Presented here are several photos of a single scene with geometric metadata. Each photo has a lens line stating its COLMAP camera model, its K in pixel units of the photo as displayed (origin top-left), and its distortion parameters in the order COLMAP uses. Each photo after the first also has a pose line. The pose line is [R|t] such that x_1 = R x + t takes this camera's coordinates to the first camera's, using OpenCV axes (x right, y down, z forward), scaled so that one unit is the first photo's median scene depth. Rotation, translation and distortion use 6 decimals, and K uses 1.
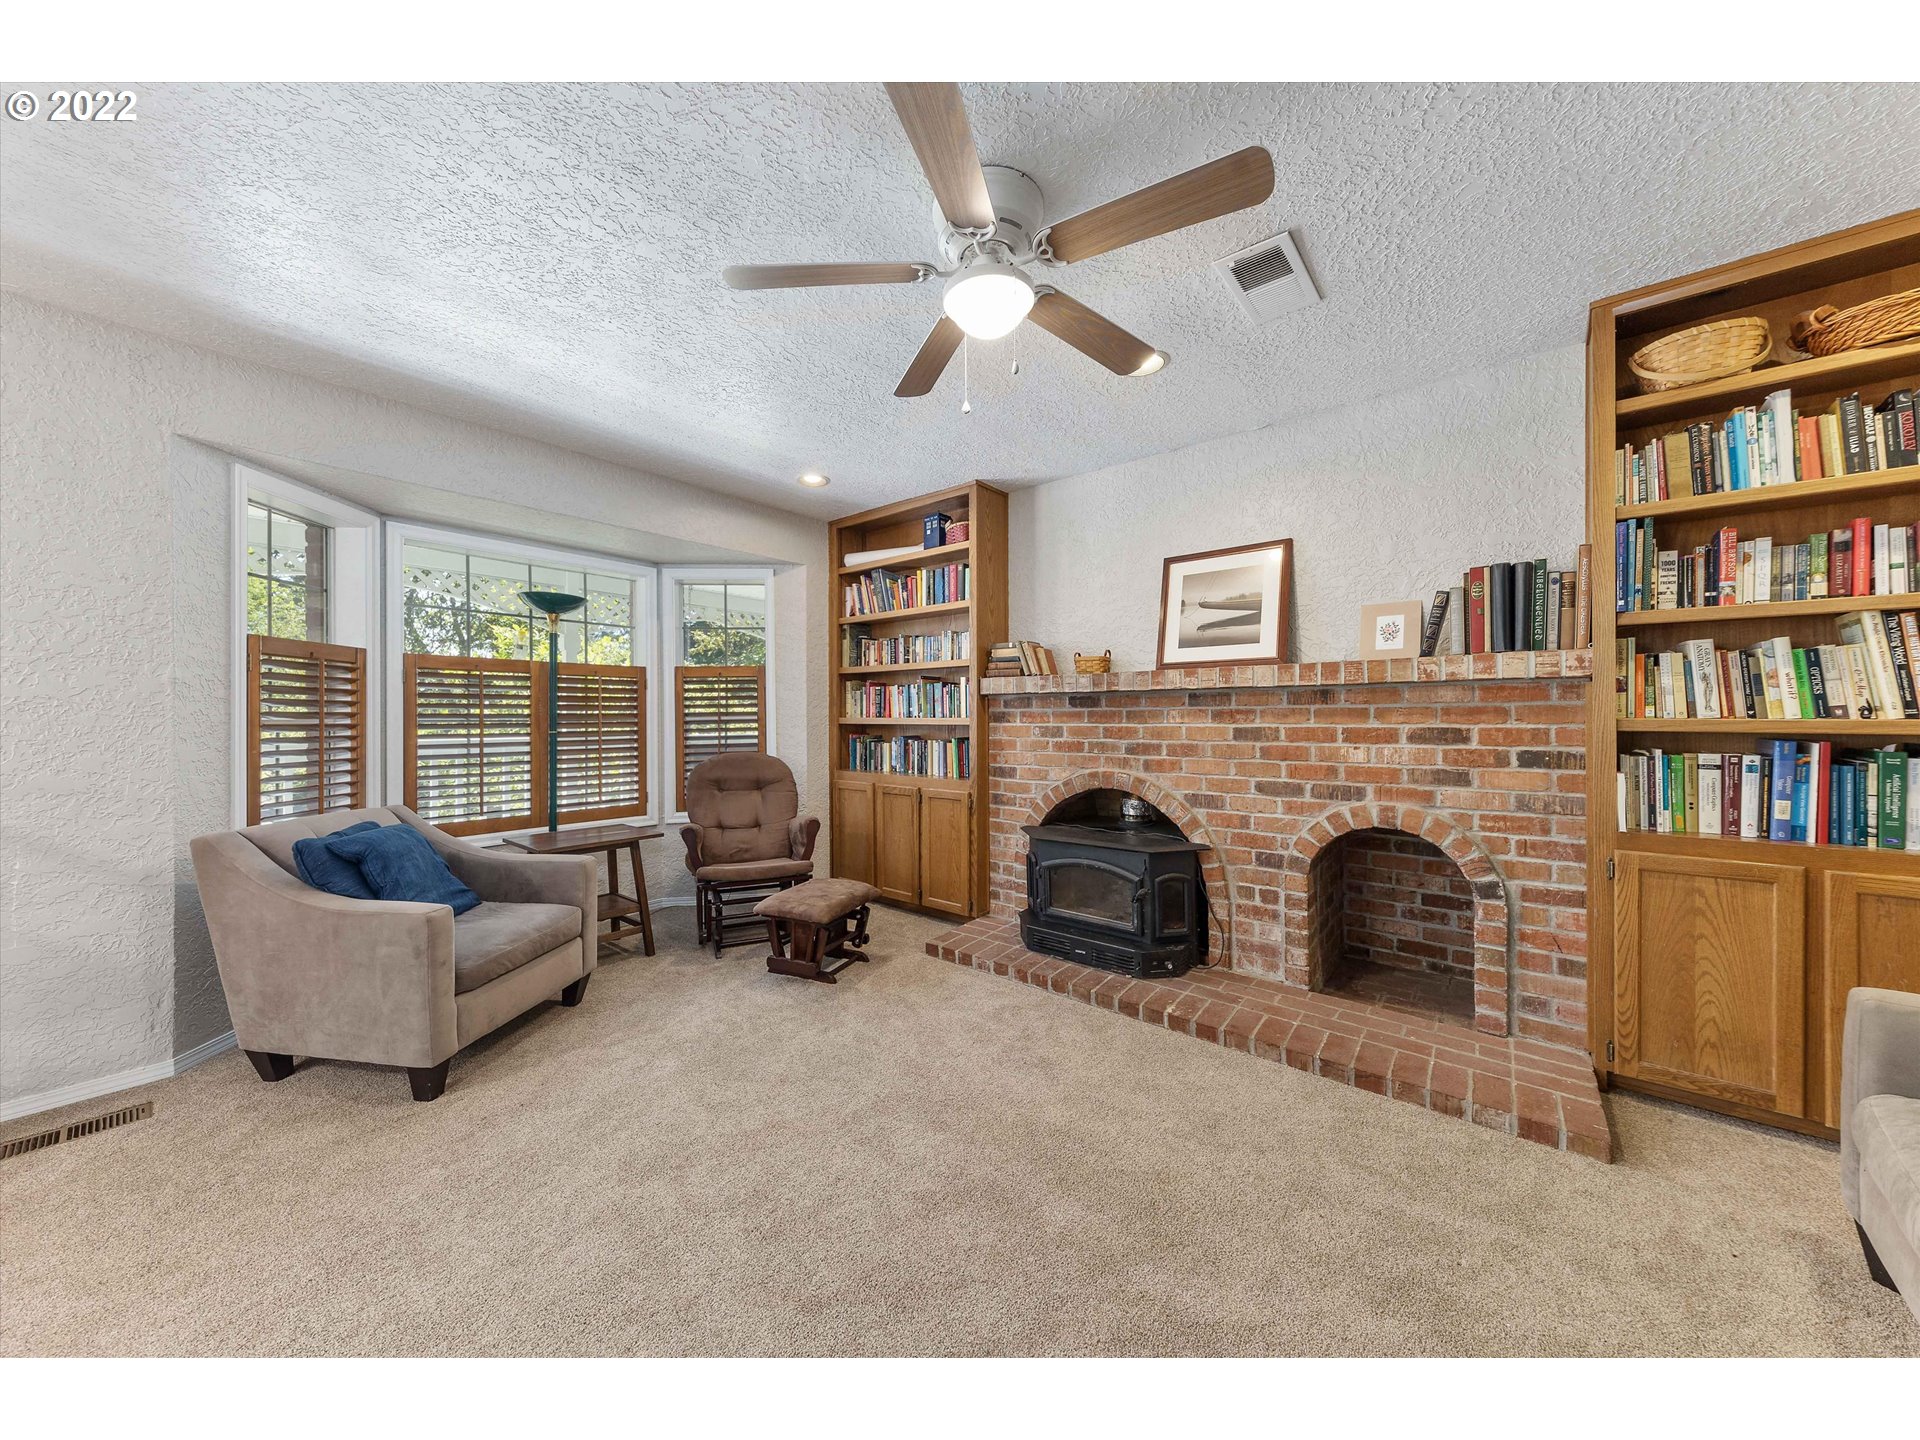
lens RADIAL K [[672.7, 0, 958.7], [0, 672.7, 714.0], [0, 0, 1]] dist [0.022980, -0.008096]
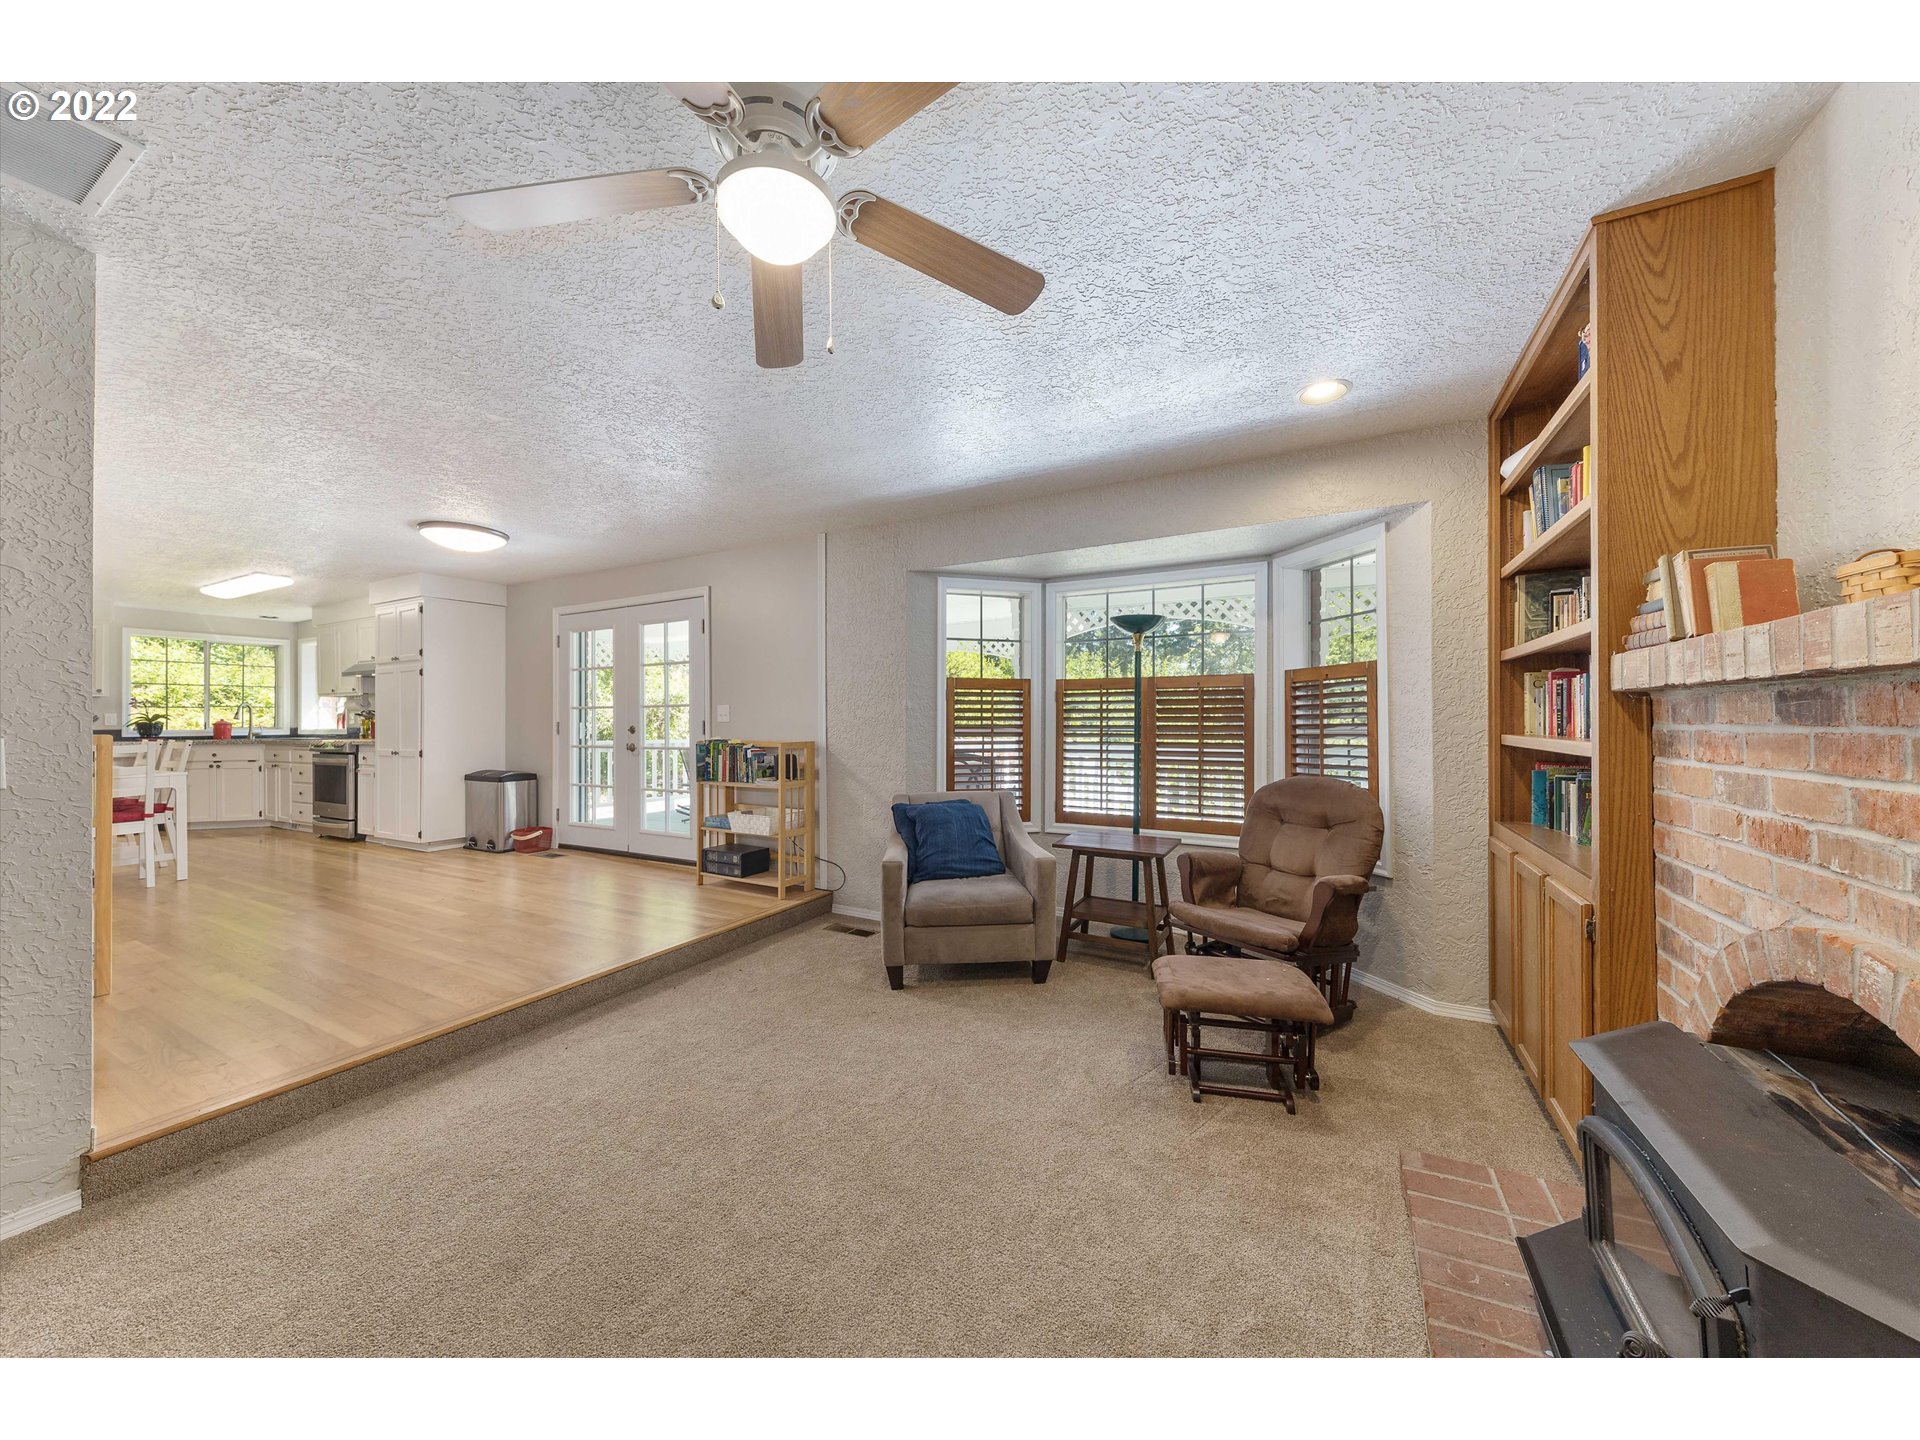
lens RADIAL K [[672.7, 0, 958.7], [0, 672.7, 714.0], [0, 0, 1]] dist [0.022980, -0.008096]
pose [[0.192666, -0.005647, -0.981248, 0.407778], [-0.004571, 0.999967, -0.006652, -0.010001], [0.981254, 0.005767, 0.192634, 0.510088]]
